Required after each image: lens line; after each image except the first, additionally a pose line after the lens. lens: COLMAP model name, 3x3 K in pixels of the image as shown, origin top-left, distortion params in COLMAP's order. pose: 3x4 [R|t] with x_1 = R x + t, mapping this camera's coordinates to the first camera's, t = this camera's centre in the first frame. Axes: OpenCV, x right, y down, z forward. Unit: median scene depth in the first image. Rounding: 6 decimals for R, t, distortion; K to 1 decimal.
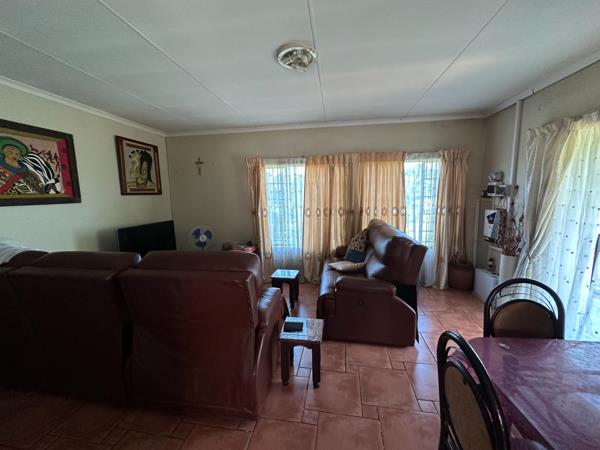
lens RADIAL K [[239.6, 0, 299.7], [0, 239.6, 223.3], [0, 0, 1]] dist [0.000961, -0.000494]
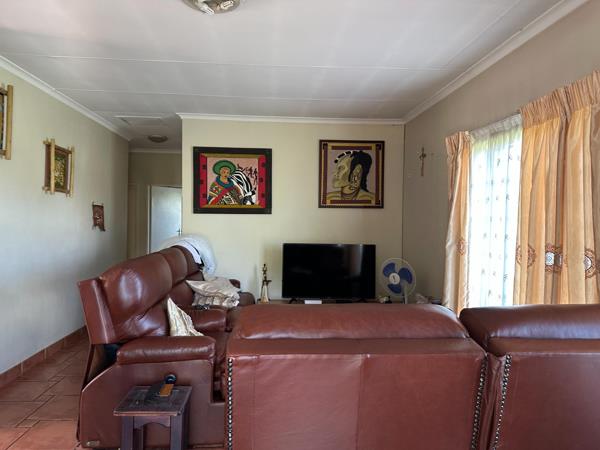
lens RADIAL K [[420.6, 0, 294.6], [0, 420.6, 227.6], [0, 0, 1]] dist [0.078338, -0.005361]
pose [[0.222096, 0.045059, -0.973983, 0.643370], [-0.136167, 0.990576, 0.014777, -0.052405], [0.965470, 0.129342, 0.226138, 0.535353]]
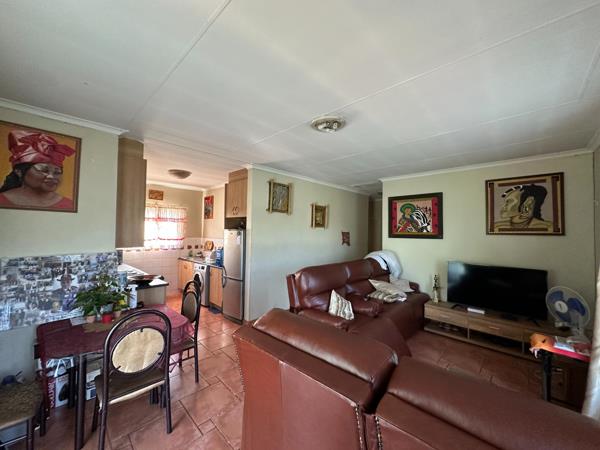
lens RADIAL K [[239.6, 0, 300.6], [0, 239.6, 224.9], [0, 0, 1]] dist [0.000961, -0.000494]
pose [[-0.562909, -0.008049, -0.826480, 0.543501], [-0.103471, 0.992772, 0.060805, -0.127360], [0.820017, 0.119744, -0.559673, 0.835236]]
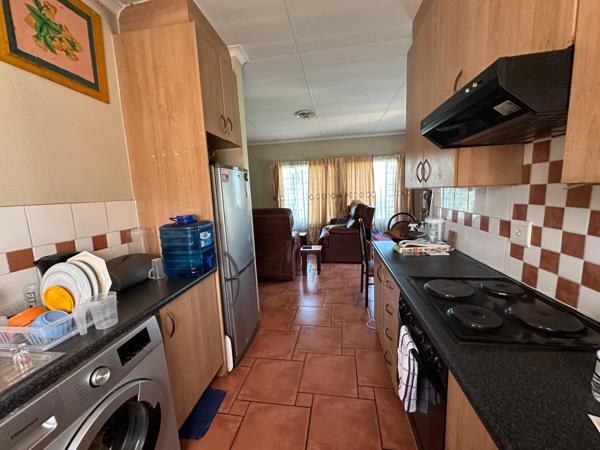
lens RADIAL K [[239.6, 0, 301.3], [0, 239.6, 226.3], [0, 0, 1]] dist [0.000961, -0.000494]
pose [[0.999679, -0.024807, 0.005171, -0.042310], [0.024670, 0.999382, 0.025042, 0.104129], [-0.005789, -0.024906, 0.999673, -0.534194]]
